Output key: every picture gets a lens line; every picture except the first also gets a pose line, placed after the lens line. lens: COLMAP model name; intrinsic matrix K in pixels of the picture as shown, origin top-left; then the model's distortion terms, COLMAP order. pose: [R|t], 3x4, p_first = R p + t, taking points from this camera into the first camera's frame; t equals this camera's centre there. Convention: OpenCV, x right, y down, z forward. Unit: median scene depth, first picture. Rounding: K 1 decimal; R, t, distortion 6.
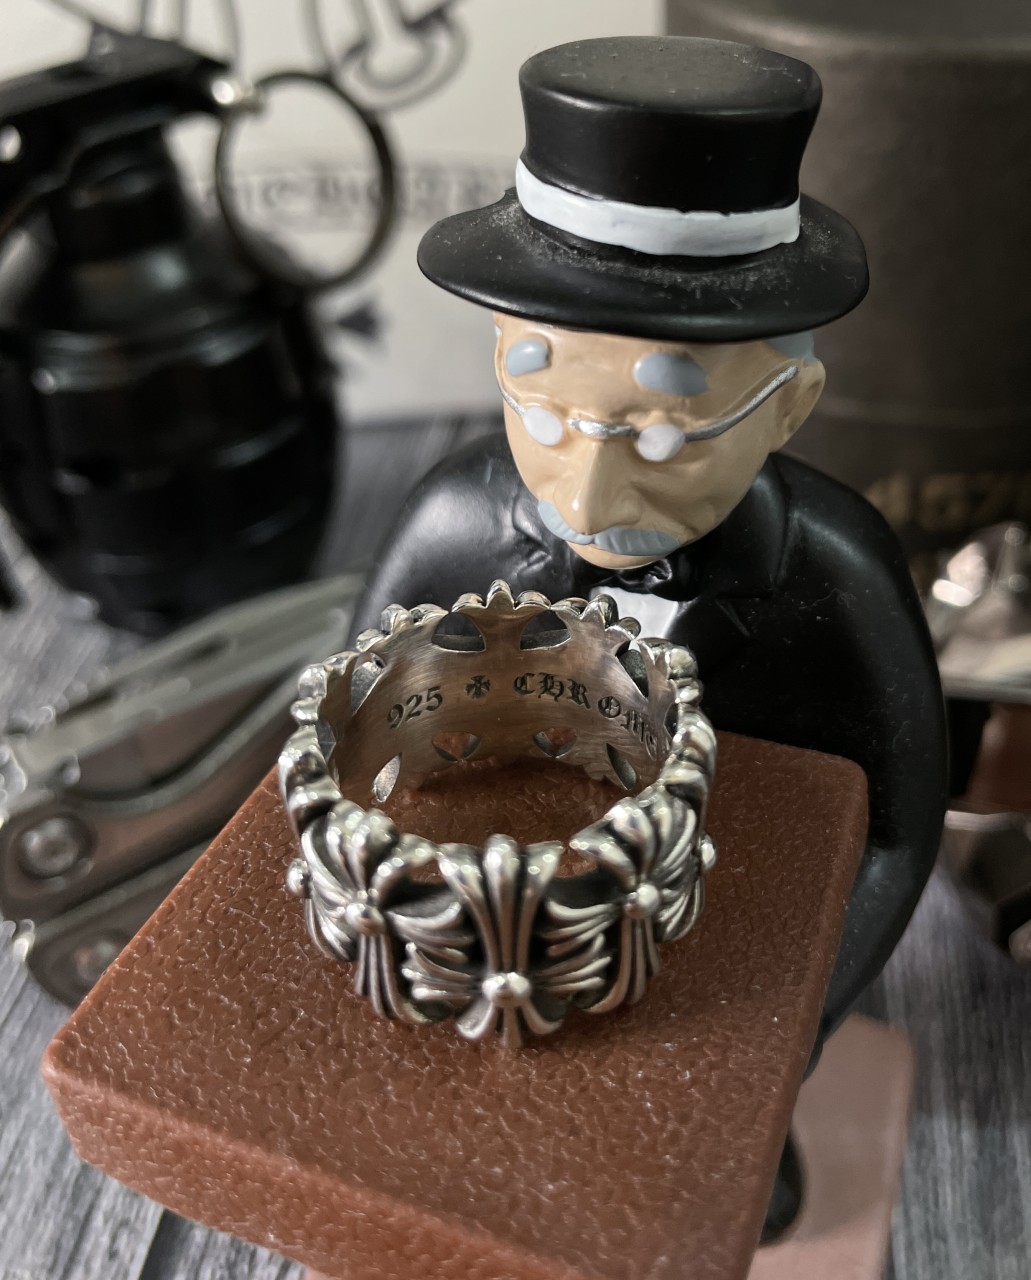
lens RADIAL K [[1245.9, 0, 575.8], [0, 1245.9, 544.0], [0, 0, 1]] dist [0.009143, -0.108092]
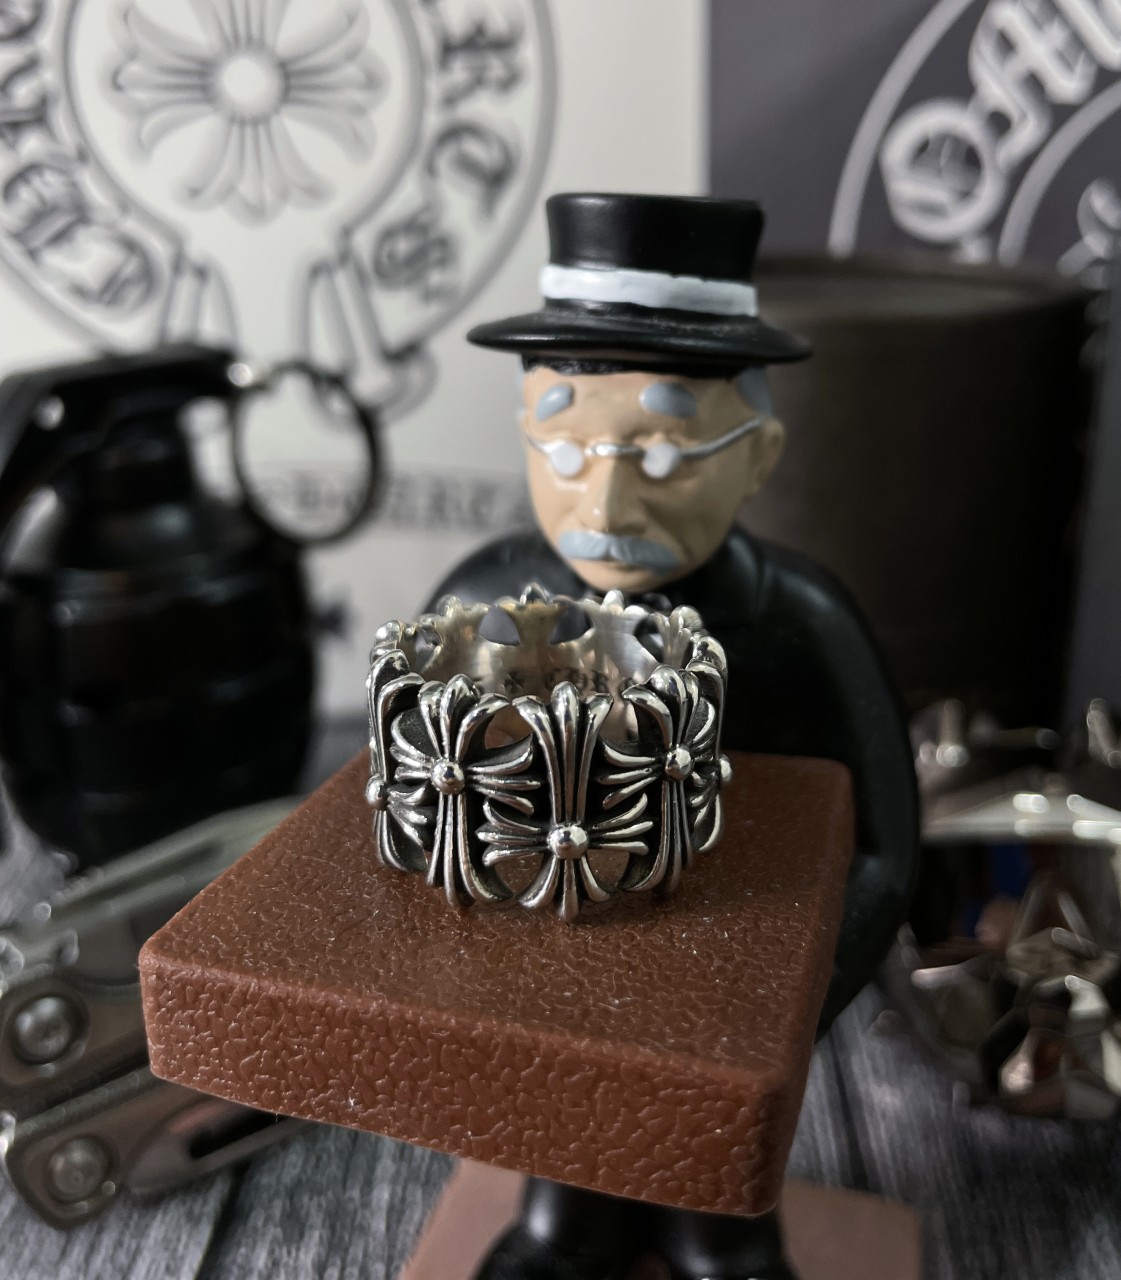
lens RADIAL K [[1242.1, 0, 556.1], [0, 1242.1, 524.2], [0, 0, 1]] dist [-0.007583, -0.089313]
pose [[0.998742, -0.013575, 0.048270, -0.113317], [0.029175, 0.940255, -0.339218, 0.451886], [-0.040782, 0.340199, 0.939469, -0.179031]]
